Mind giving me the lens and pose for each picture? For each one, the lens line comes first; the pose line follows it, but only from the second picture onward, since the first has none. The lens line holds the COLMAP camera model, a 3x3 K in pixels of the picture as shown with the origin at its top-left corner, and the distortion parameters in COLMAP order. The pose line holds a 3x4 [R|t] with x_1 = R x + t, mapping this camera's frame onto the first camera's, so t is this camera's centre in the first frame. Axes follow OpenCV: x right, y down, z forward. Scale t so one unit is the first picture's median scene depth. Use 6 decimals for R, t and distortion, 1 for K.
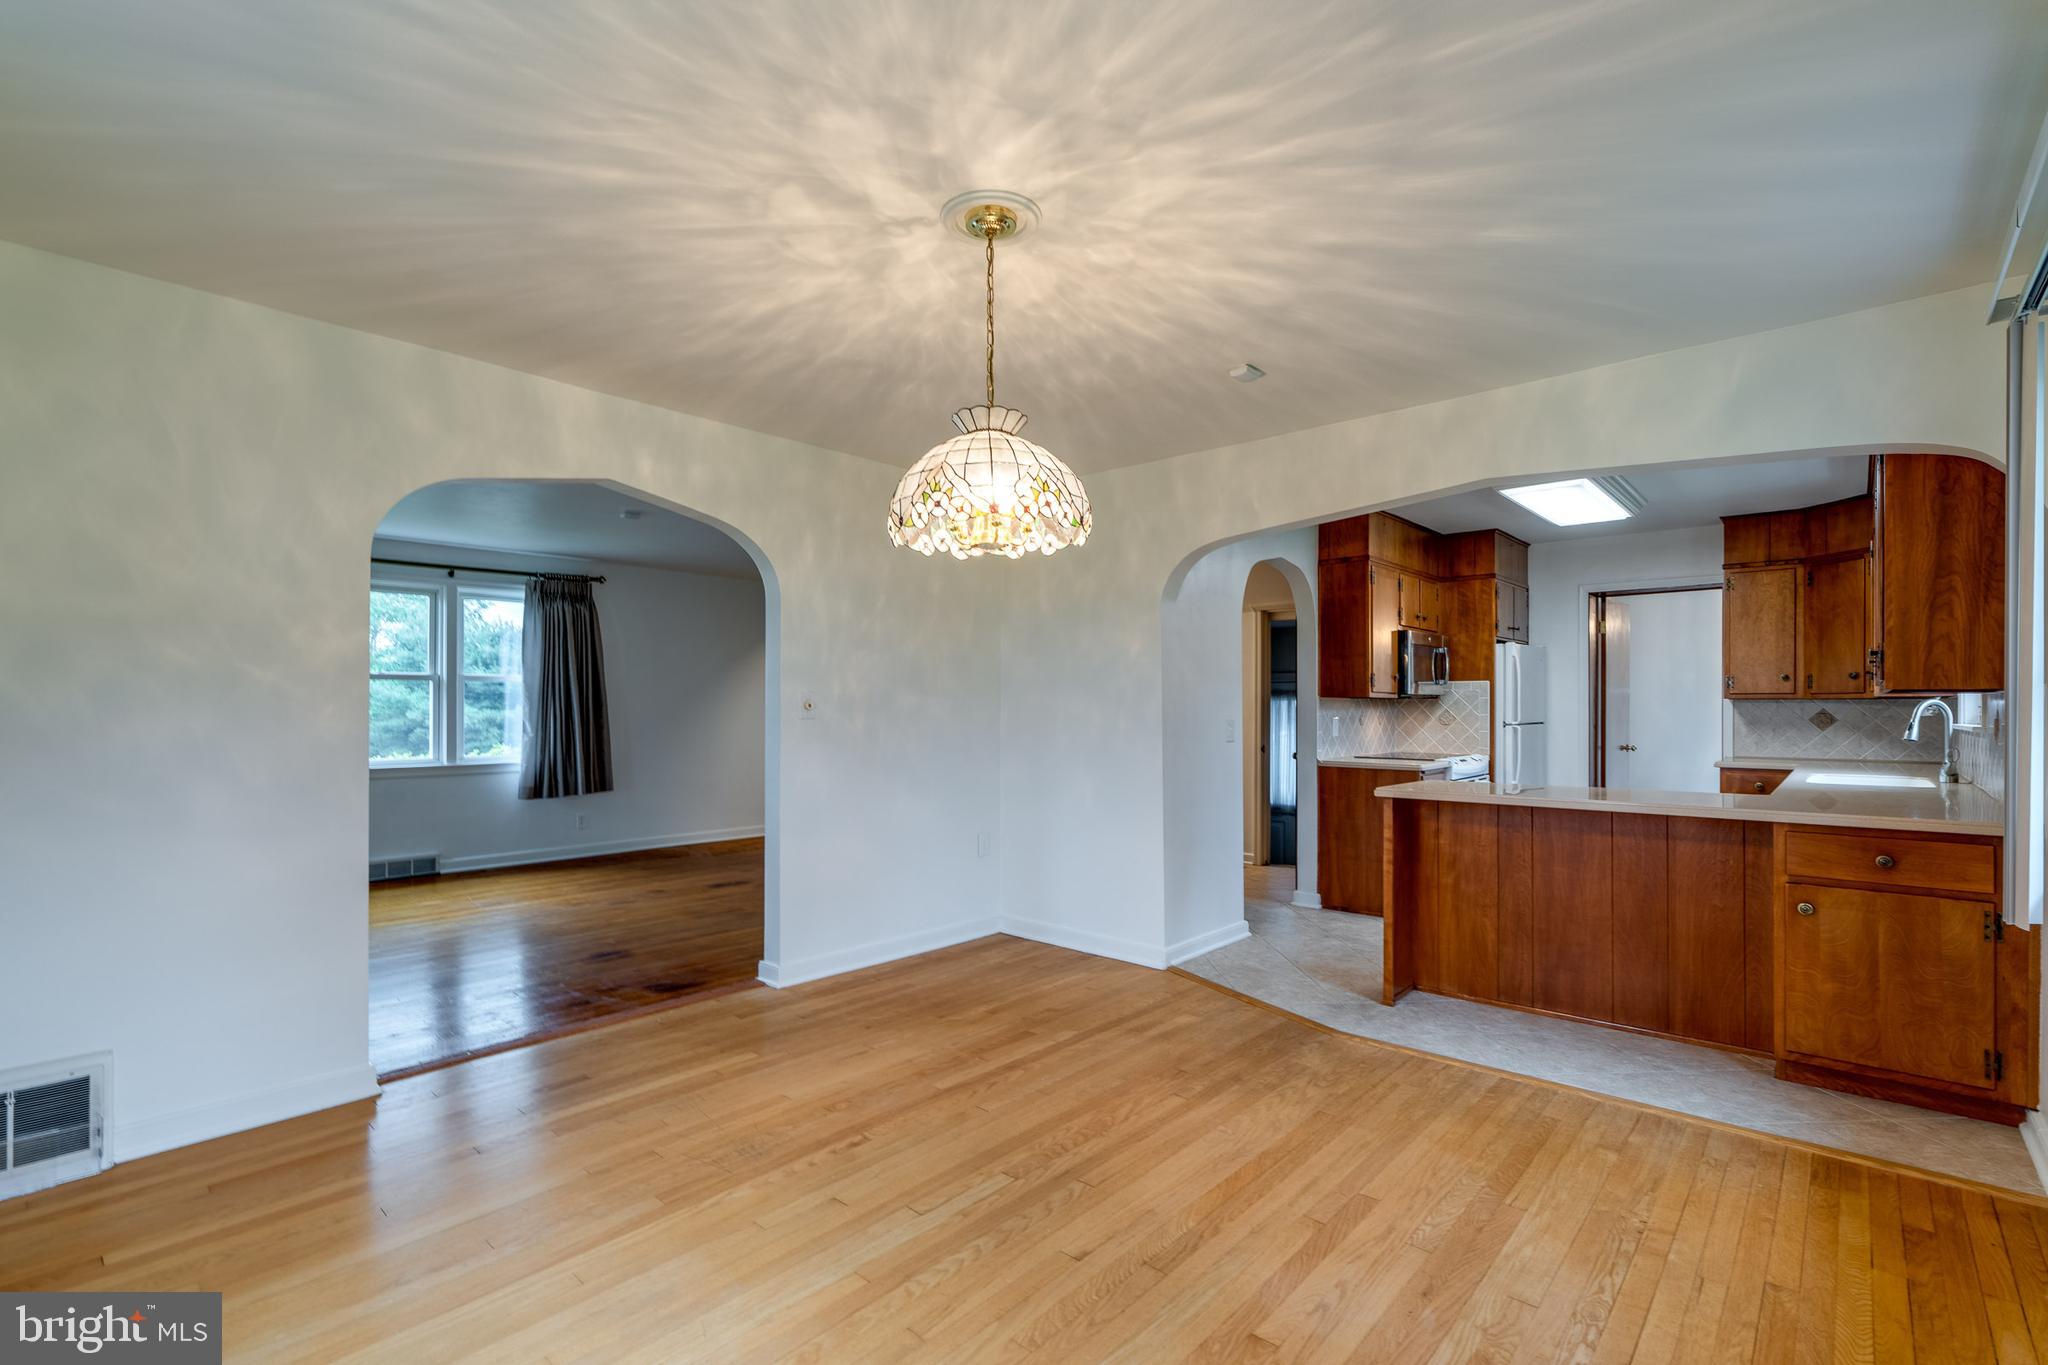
lens RADIAL K [[944.4, 0, 1019.8], [0, 944.4, 709.8], [0, 0, 1]] dist [-0.006143, 0.002128]
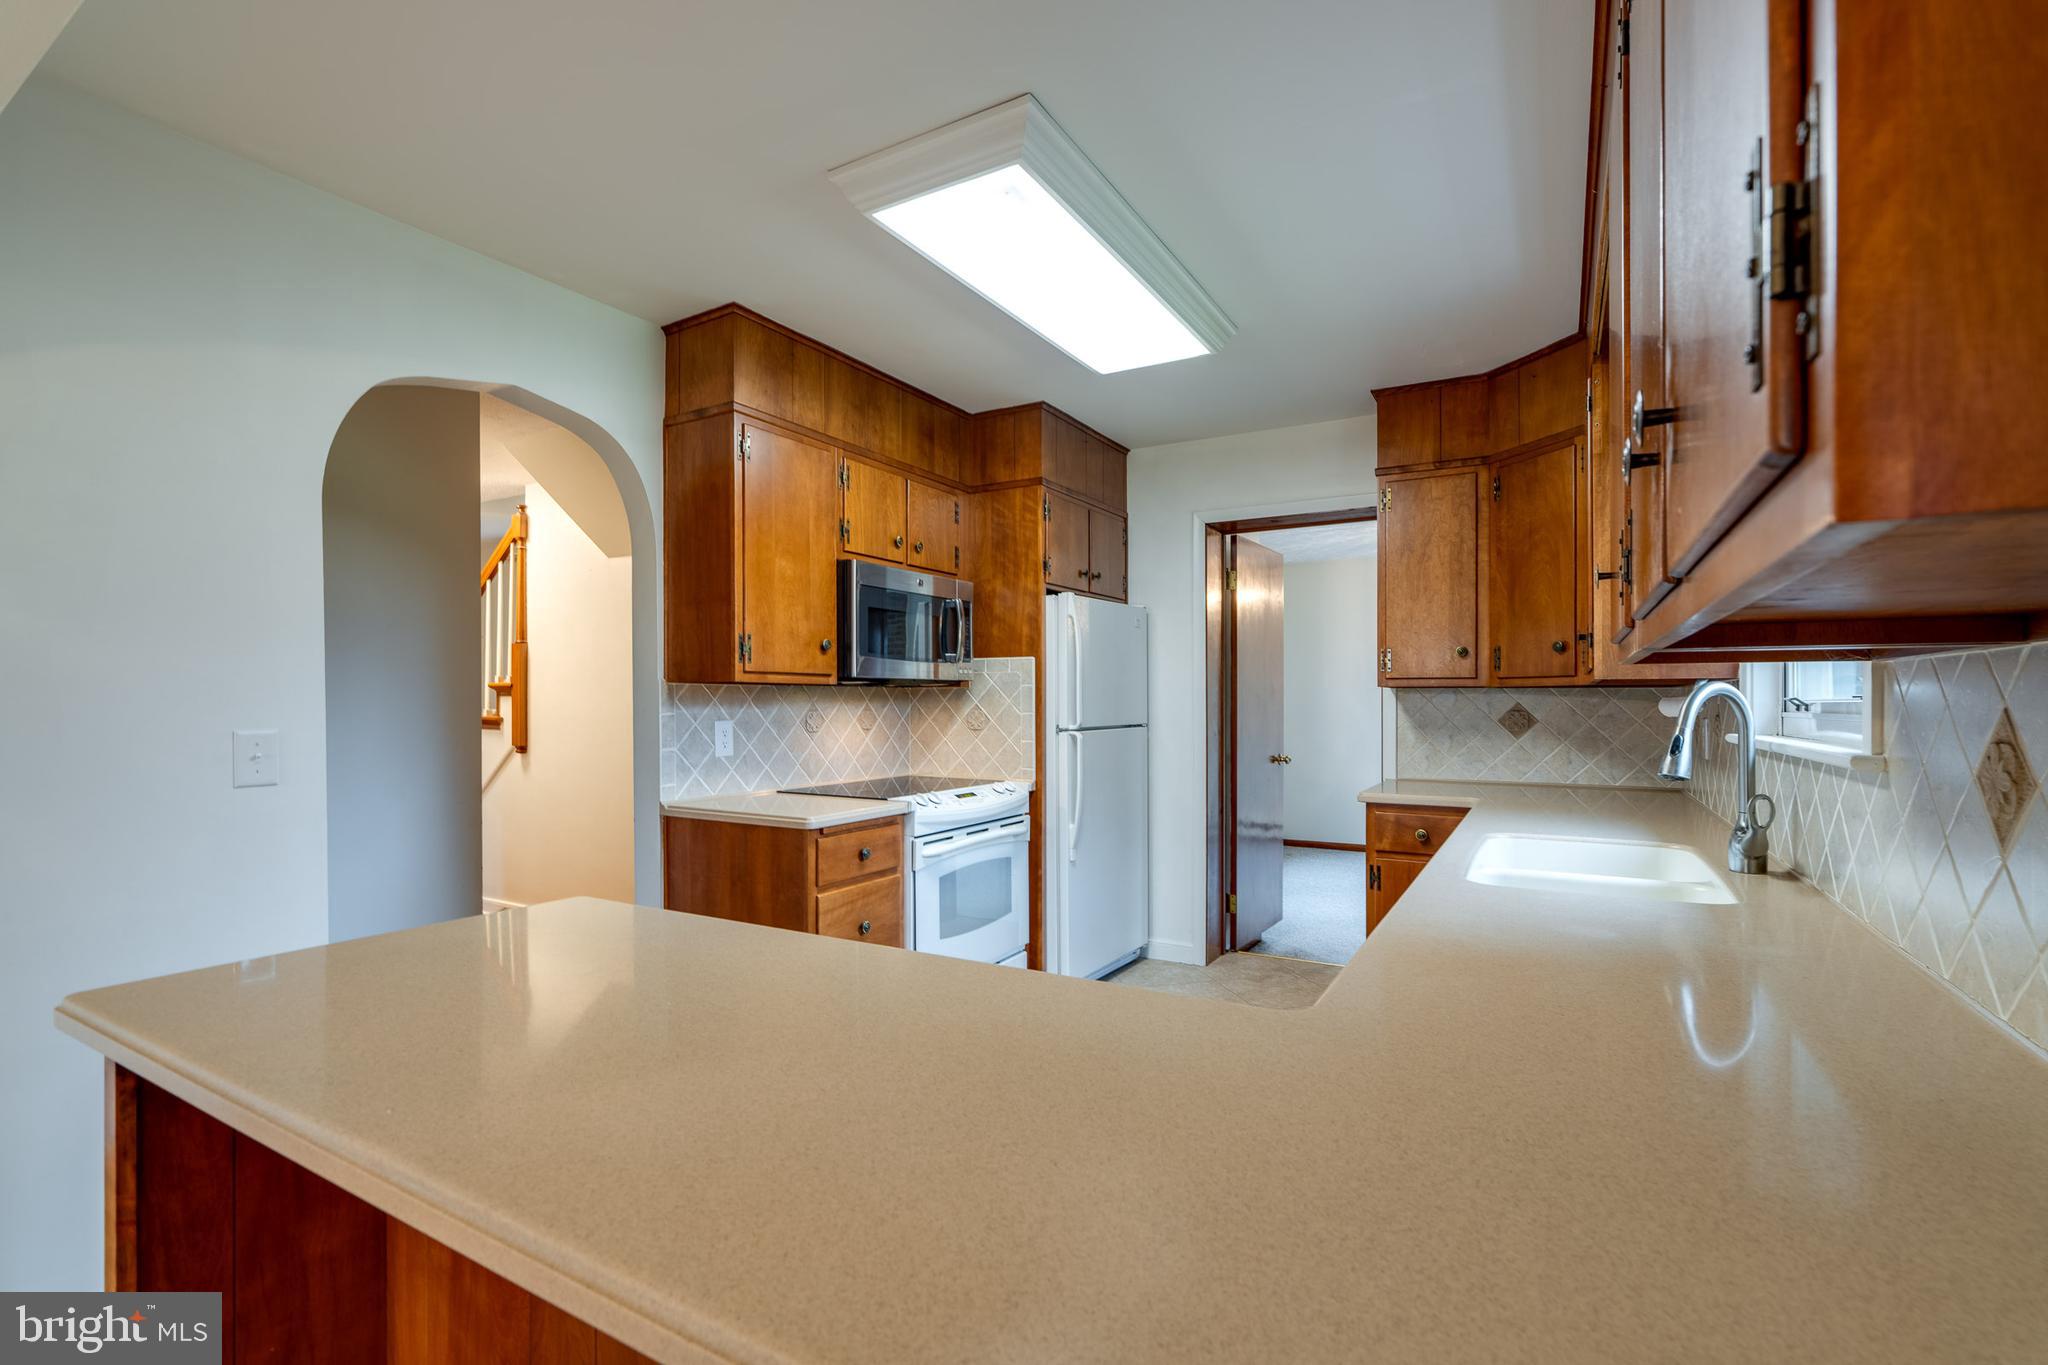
lens RADIAL K [[944.4, 0, 1023.7], [0, 944.4, 701.7], [0, 0, 1]] dist [-0.006143, 0.002128]
pose [[0.978322, -0.000847, 0.207088, 0.398687], [0.001362, 0.999996, -0.002341, -0.001088], [-0.207085, 0.002572, 0.978320, 0.450495]]
